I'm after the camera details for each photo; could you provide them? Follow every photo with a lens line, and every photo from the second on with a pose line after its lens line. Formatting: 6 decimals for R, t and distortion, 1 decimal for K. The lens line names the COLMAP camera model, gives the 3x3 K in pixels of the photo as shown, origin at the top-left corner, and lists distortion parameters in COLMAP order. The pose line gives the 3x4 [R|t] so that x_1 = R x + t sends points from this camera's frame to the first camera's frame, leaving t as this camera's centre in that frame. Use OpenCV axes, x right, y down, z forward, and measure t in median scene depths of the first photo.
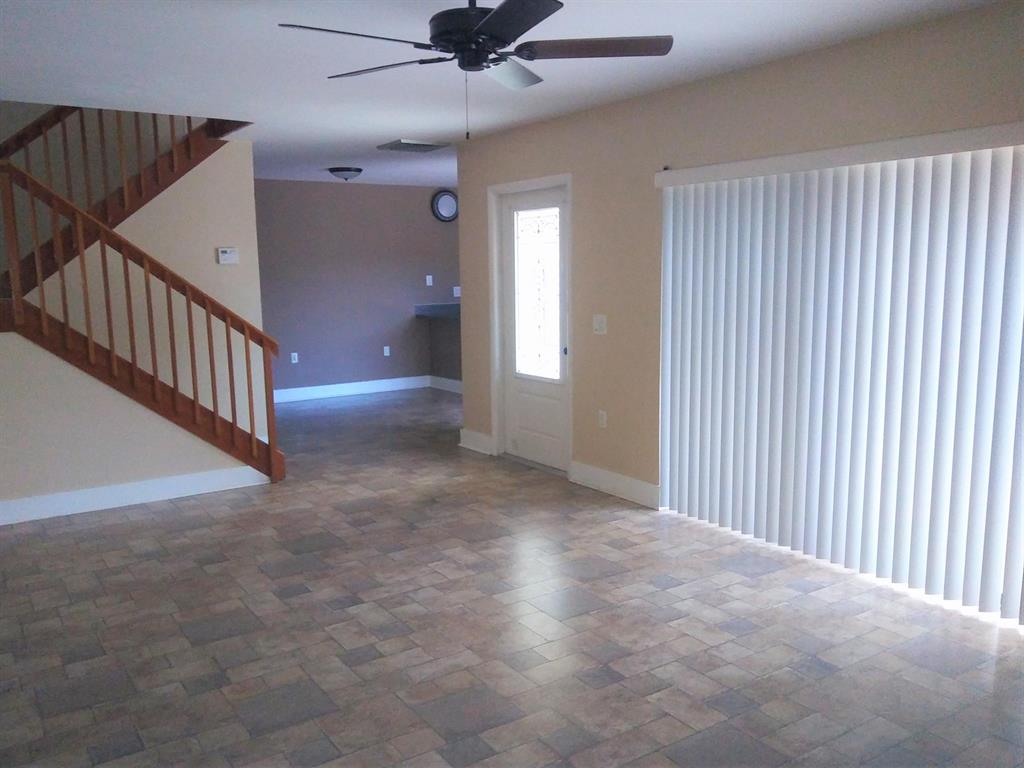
lens RADIAL K [[800.8, 0, 512.0], [0, 800.8, 383.7], [0, 0, 1]] dist [0.005699, -0.000118]
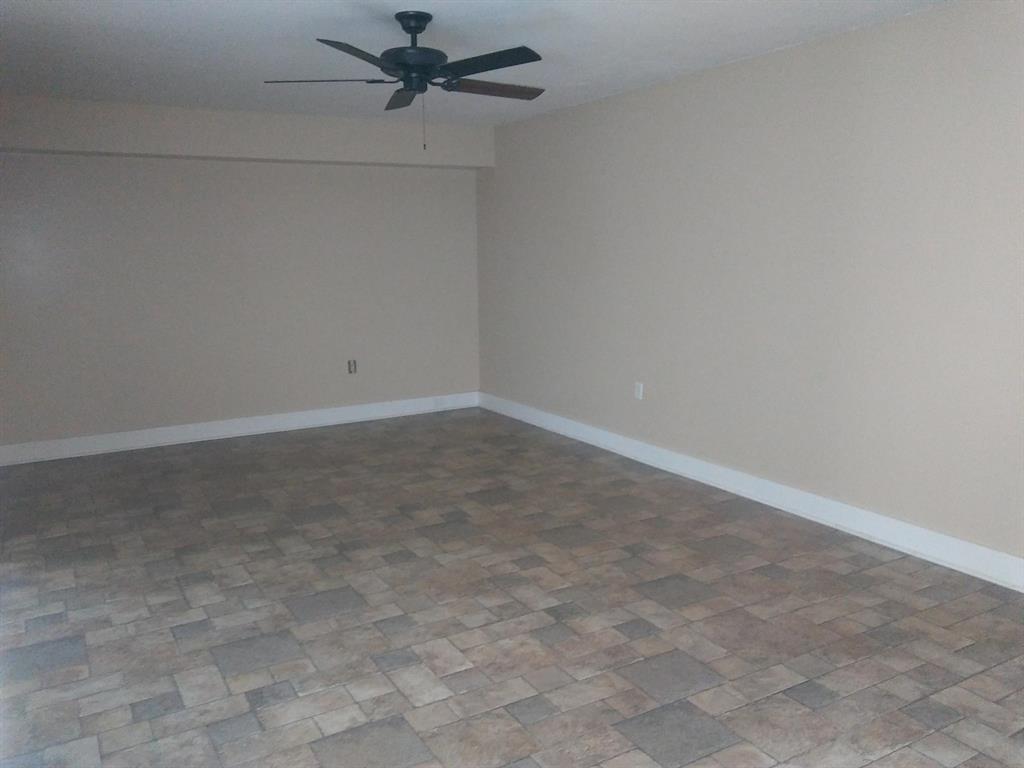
lens RADIAL K [[800.8, 0, 512.0], [0, 800.8, 384.1], [0, 0, 1]] dist [0.005699, -0.000118]
pose [[-0.997177, 0.020055, 0.072359, -0.221217], [0.041336, 0.951118, 0.306049, -0.254452], [-0.062685, 0.308176, -0.949262, 1.804137]]
